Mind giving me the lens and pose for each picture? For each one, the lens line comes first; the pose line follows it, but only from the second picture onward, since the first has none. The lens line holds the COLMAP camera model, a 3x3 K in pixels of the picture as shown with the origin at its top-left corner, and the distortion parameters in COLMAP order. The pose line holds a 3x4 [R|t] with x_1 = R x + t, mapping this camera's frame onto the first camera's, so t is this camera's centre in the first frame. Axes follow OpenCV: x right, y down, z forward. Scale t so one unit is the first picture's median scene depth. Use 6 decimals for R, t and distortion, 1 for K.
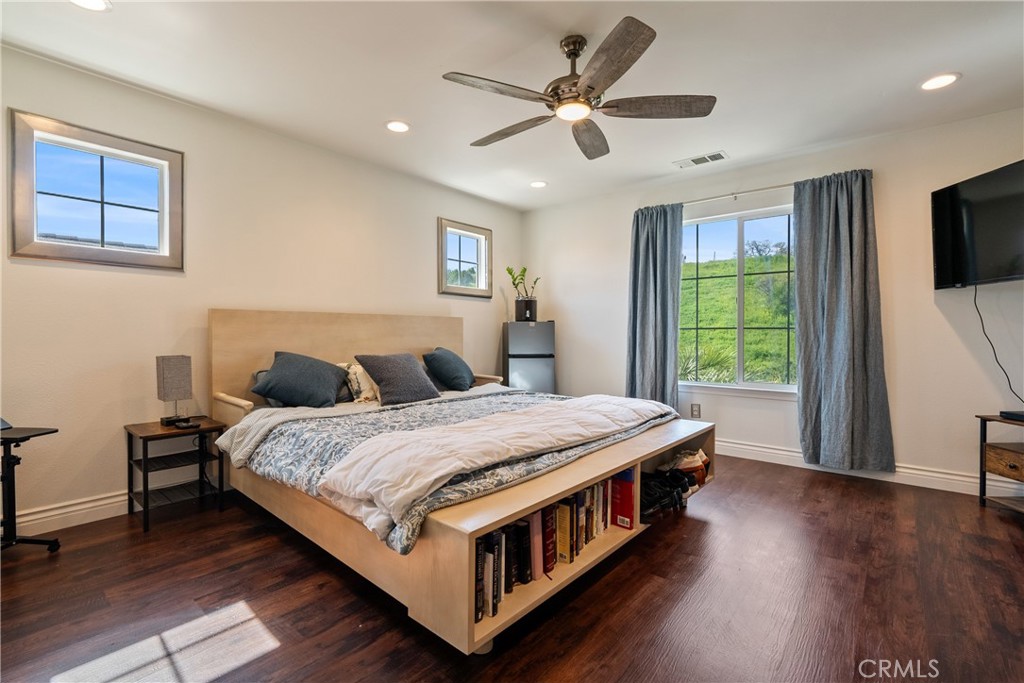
lens RADIAL K [[469.4, 0, 510.4], [0, 469.4, 340.5], [0, 0, 1]] dist [-0.011653, 0.000870]
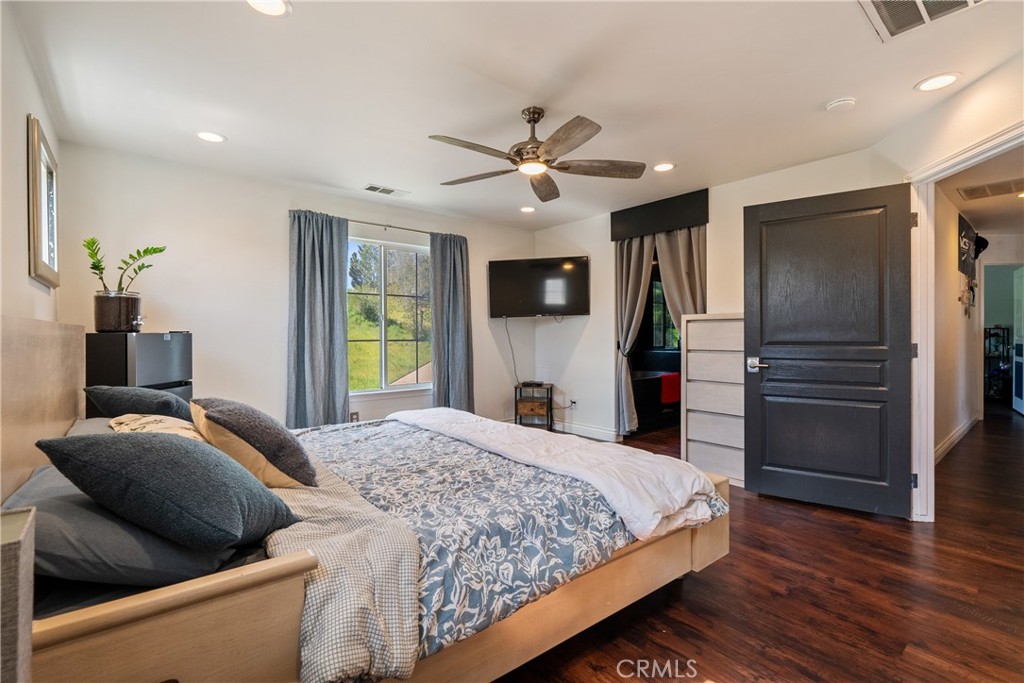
lens RADIAL K [[469.4, 0, 511.0], [0, 469.4, 338.2], [0, 0, 1]] dist [-0.011653, 0.000870]
pose [[0.180274, -0.008457, 0.983580, -0.689649], [0.013493, 0.999890, 0.006124, -0.039591], [-0.983524, 0.012167, 0.180369, 0.545458]]
